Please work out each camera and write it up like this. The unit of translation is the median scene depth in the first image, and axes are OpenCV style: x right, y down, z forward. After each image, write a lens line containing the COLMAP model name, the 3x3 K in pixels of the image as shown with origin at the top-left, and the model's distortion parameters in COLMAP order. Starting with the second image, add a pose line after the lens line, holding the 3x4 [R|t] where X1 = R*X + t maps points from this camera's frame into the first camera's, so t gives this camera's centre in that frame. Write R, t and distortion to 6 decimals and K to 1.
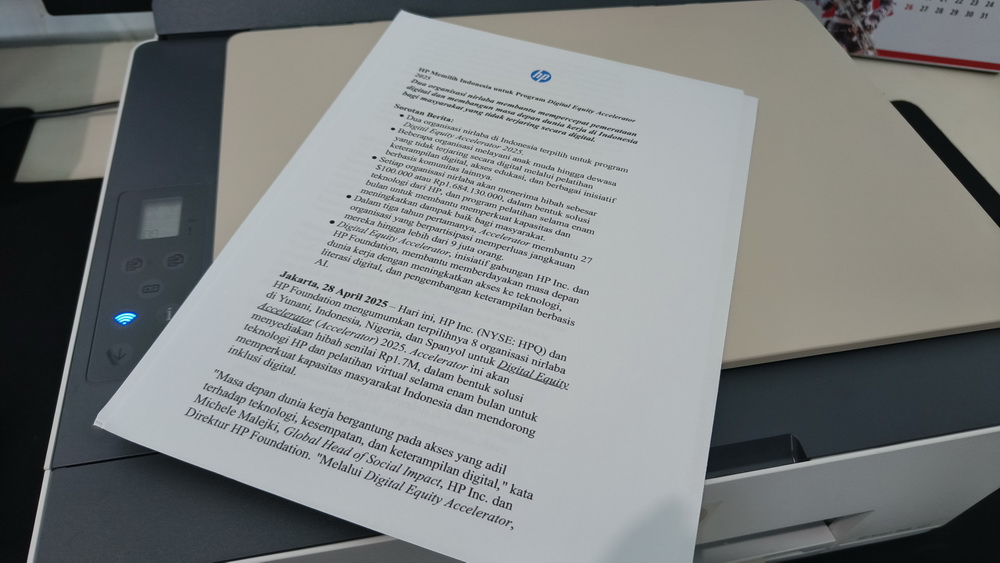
lens RADIAL K [[708.0, 0, 500.0], [0, 708.0, 281.5], [0, 0, 1]] dist [-0.001963, -0.001456]
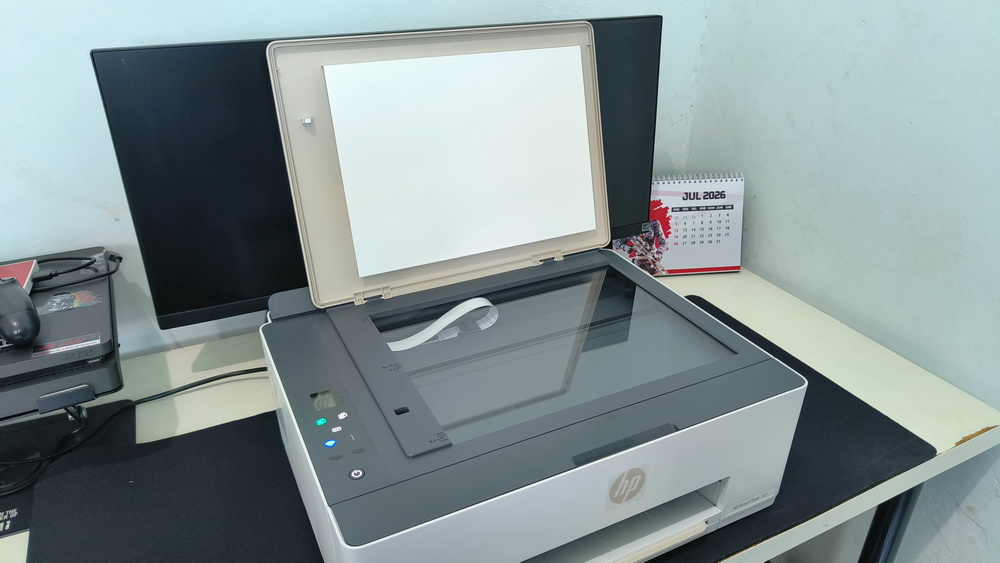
lens RADIAL K [[708.0, 0, 500.0], [0, 708.0, 281.5], [0, 0, 1]] dist [-0.001963, -0.001456]
pose [[0.963454, -0.159998, 0.214842, -0.185167], [0.230664, 0.903313, -0.361690, 0.192791], [-0.136200, 0.398028, 0.907206, -0.404909]]
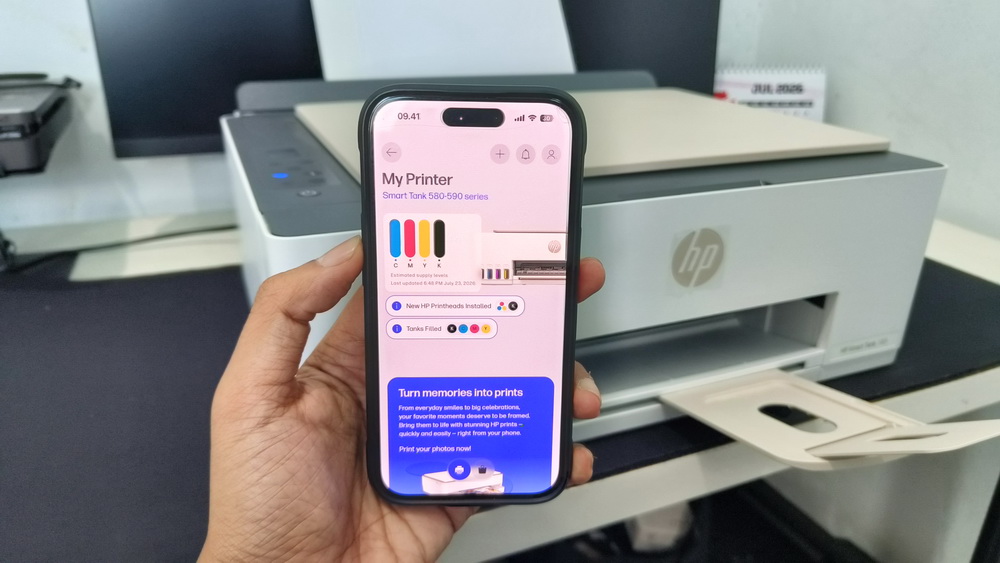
lens RADIAL K [[723.5, 0, 500.0], [0, 723.5, 281.5], [0, 0, 1]] dist [-0.005762, -0.000437]
pose [[0.978634, -0.110225, 0.173570, -0.164618], [0.177991, 0.876762, -0.446776, 0.389336], [-0.102933, 0.468123, 0.877648, -0.077872]]
